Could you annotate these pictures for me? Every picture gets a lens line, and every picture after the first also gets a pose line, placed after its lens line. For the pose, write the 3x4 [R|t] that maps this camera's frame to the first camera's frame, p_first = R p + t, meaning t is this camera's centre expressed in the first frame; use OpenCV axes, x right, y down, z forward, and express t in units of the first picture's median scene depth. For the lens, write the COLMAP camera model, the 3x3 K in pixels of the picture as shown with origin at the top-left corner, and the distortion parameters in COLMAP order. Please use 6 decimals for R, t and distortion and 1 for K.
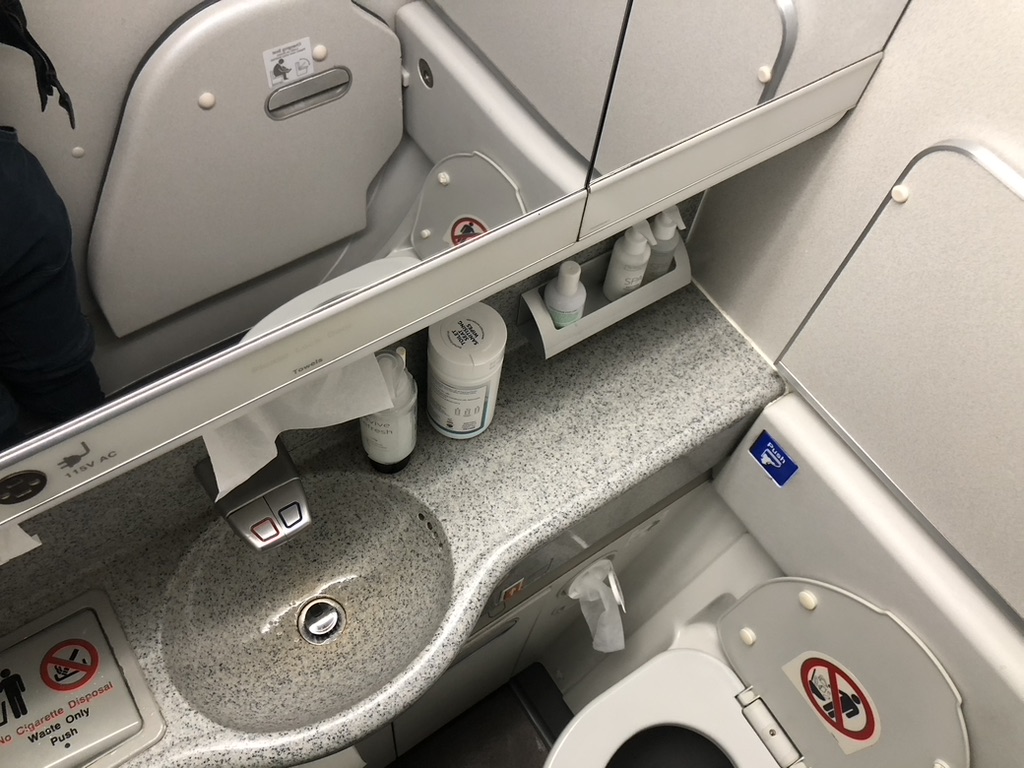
lens RADIAL K [[851.3, 0, 510.2], [0, 851.3, 386.2], [0, 0, 1]] dist [-0.040389, 0.031425]
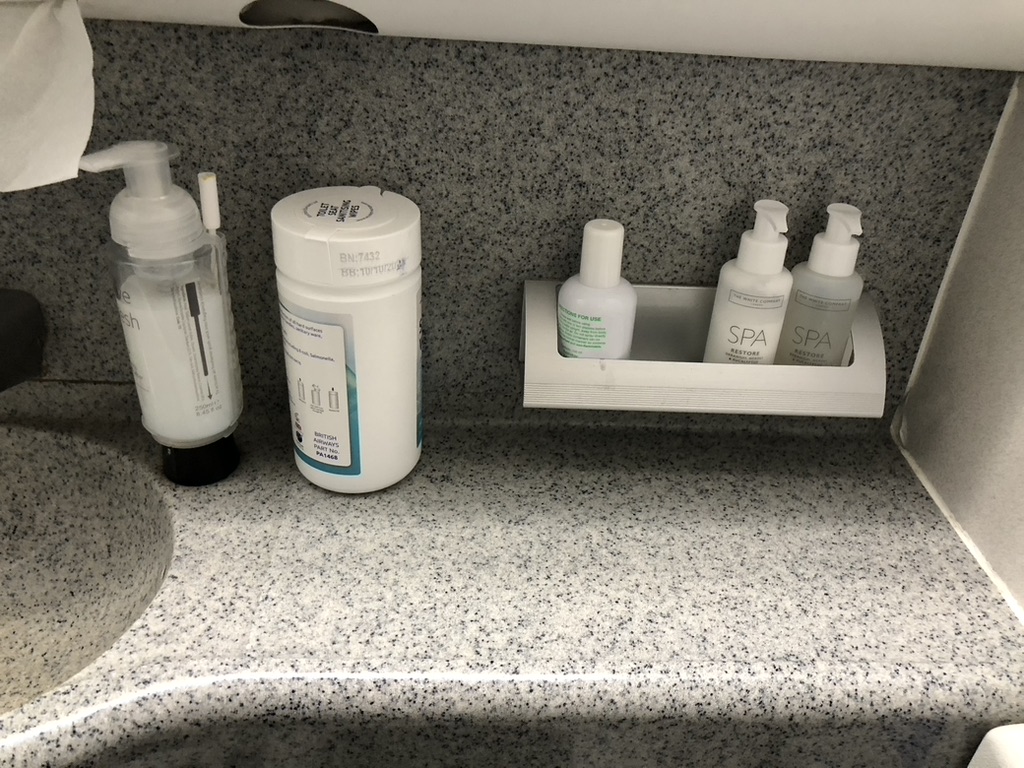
lens RADIAL K [[851.3, 0, 512.6], [0, 851.3, 381.2], [0, 0, 1]] dist [-0.040389, 0.031425]
pose [[0.847923, 0.241795, -0.471764, 0.269571], [-0.444045, 0.810061, -0.382917, 0.153646], [0.289570, 0.534169, 0.794237, 0.564733]]
